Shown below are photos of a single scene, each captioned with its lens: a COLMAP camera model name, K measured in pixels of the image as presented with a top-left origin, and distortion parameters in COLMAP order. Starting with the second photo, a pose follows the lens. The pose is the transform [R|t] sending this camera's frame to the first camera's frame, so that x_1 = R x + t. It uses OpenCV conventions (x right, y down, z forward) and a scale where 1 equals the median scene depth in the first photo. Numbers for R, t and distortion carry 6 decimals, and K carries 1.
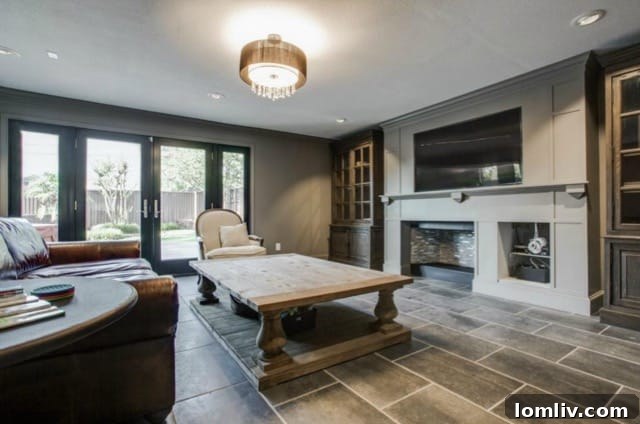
lens RADIAL K [[312.8, 0, 320.0], [0, 312.8, 212.0], [0, 0, 1]] dist [-0.044480, 0.012409]
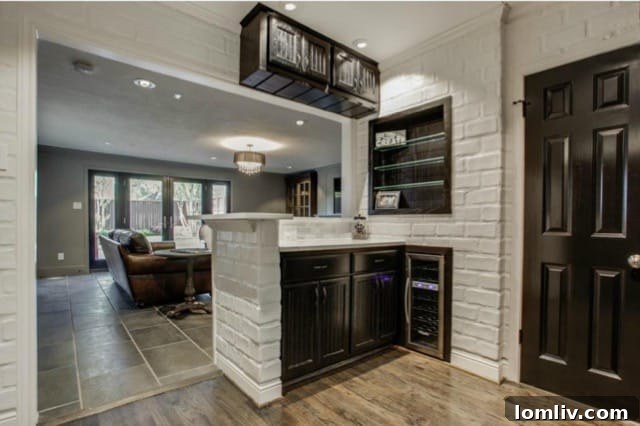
lens RADIAL K [[317.9, 0, 330.1], [0, 317.9, 222.6], [0, 0, 1]] dist [-0.056947, -0.000096]
pose [[0.990994, 0.009103, 0.133594, 0.064897], [-0.010781, 0.999872, 0.011840, -0.037309], [-0.133469, -0.013174, 0.990965, -0.708308]]
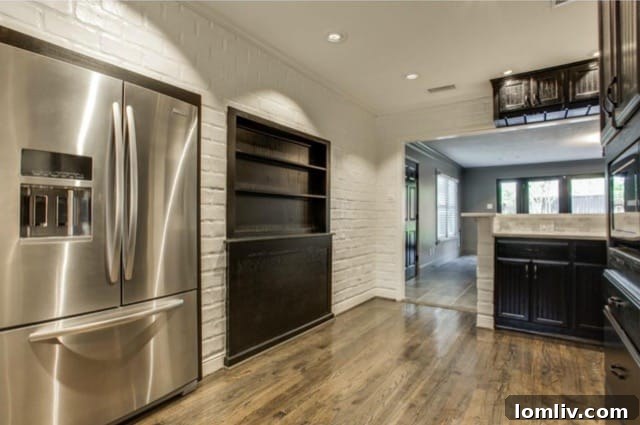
lens RADIAL K [[312.8, 0, 320.0], [0, 312.8, 212.5], [0, 0, 1]] dist [-0.044480, 0.012409]
pose [[0.355929, -0.004931, -0.934500, 0.540636], [0.005467, 0.999980, -0.003195, -0.043361], [0.934497, -0.003972, 0.355949, -0.865086]]
